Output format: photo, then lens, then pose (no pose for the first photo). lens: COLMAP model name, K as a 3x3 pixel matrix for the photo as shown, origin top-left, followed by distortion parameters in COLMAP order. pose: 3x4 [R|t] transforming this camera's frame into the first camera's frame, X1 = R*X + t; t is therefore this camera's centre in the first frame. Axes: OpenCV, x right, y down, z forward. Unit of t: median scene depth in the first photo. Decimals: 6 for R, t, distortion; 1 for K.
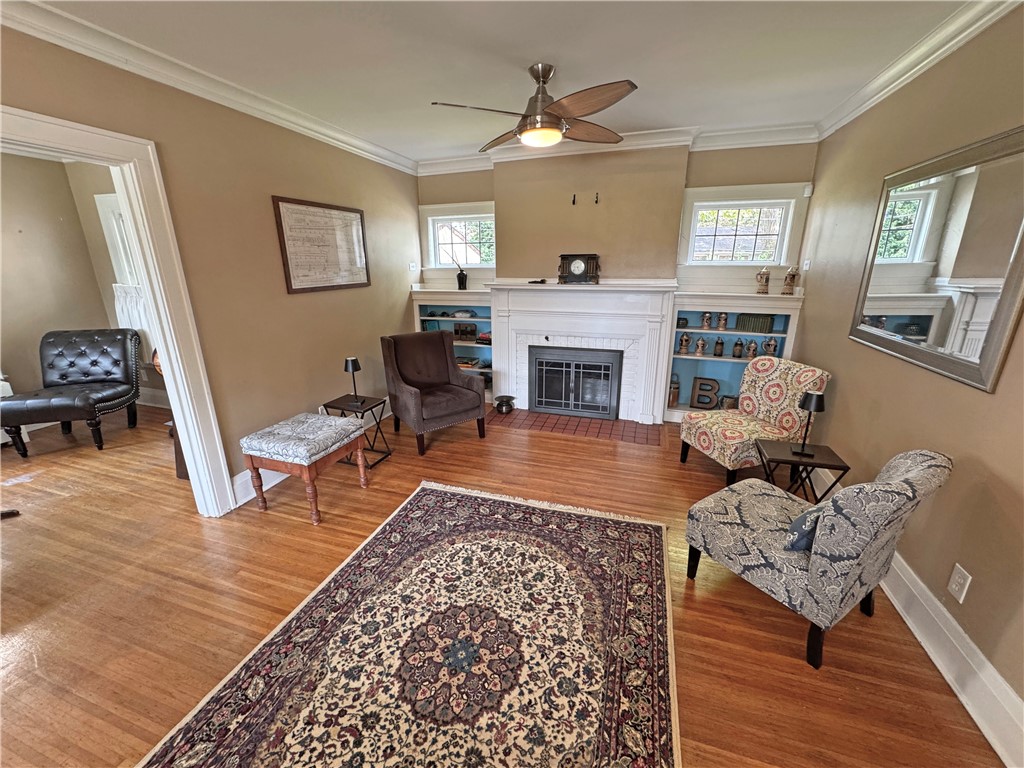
lens RADIAL K [[407.7, 0, 510.2], [0, 407.7, 382.8], [0, 0, 1]] dist [-0.002257, -0.000226]
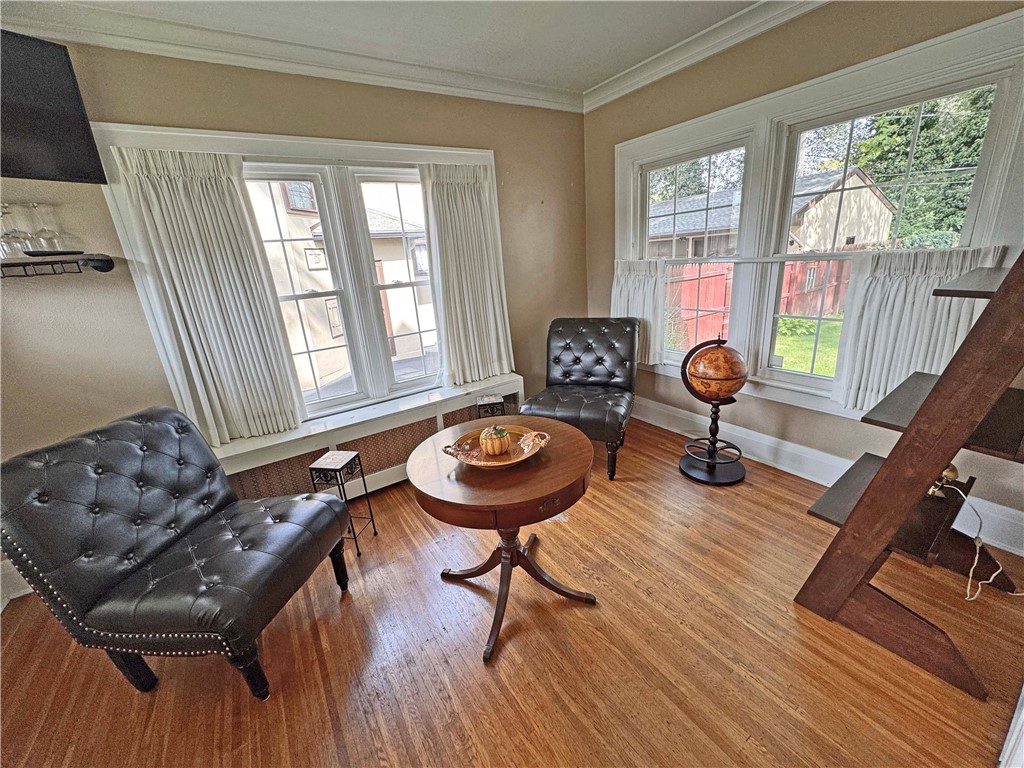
lens RADIAL K [[407.7, 0, 514.5], [0, 407.7, 383.1], [0, 0, 1]] dist [-0.002257, -0.000226]
pose [[0.785204, 0.130897, -0.605244, -0.673497], [-0.105097, 0.991393, 0.078064, -0.050539], [0.610253, 0.002313, 0.792203, 0.274077]]
